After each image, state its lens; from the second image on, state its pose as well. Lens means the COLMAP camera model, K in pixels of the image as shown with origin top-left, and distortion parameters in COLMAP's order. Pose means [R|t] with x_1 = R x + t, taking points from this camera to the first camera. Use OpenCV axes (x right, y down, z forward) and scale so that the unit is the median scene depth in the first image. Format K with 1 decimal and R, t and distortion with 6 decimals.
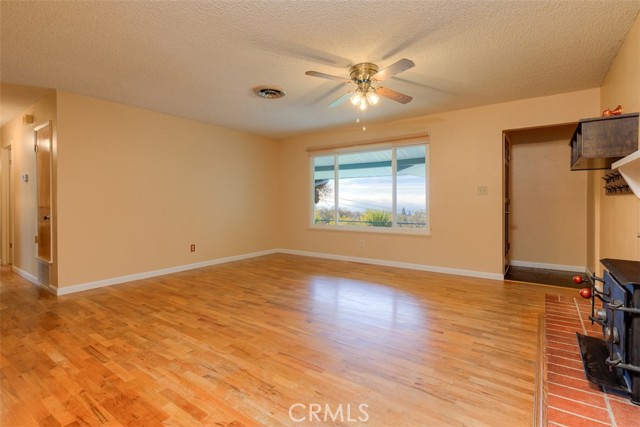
lens RADIAL K [[302.6, 0, 322.7], [0, 302.6, 207.9], [0, 0, 1]] dist [-0.005341, 0.002030]
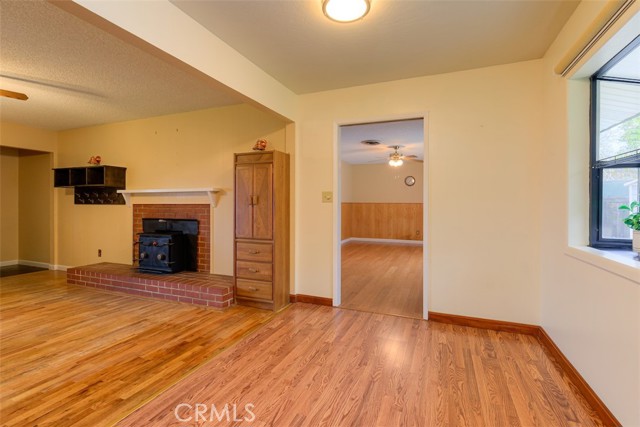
lens RADIAL K [[302.6, 0, 321.1], [0, 302.6, 208.4], [0, 0, 1]] dist [-0.005341, 0.002030]
pose [[-0.229912, -0.009756, 0.973163, -0.987165], [0.020004, 0.999691, 0.014748, -0.016163], [-0.973006, 0.022858, -0.229646, 0.082855]]
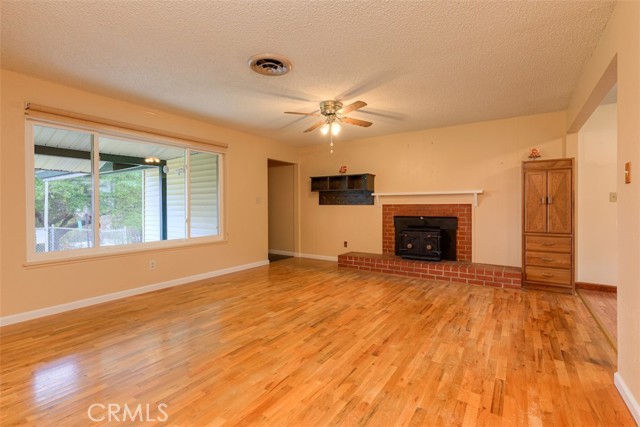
lens RADIAL K [[302.6, 0, 317.7], [0, 302.6, 208.1], [0, 0, 1]] dist [-0.005341, 0.002030]
pose [[-0.020429, -0.005100, 0.999778, -1.139521], [0.024079, 0.999694, 0.005591, -0.031765], [-0.999501, 0.024188, -0.020300, 1.091893]]
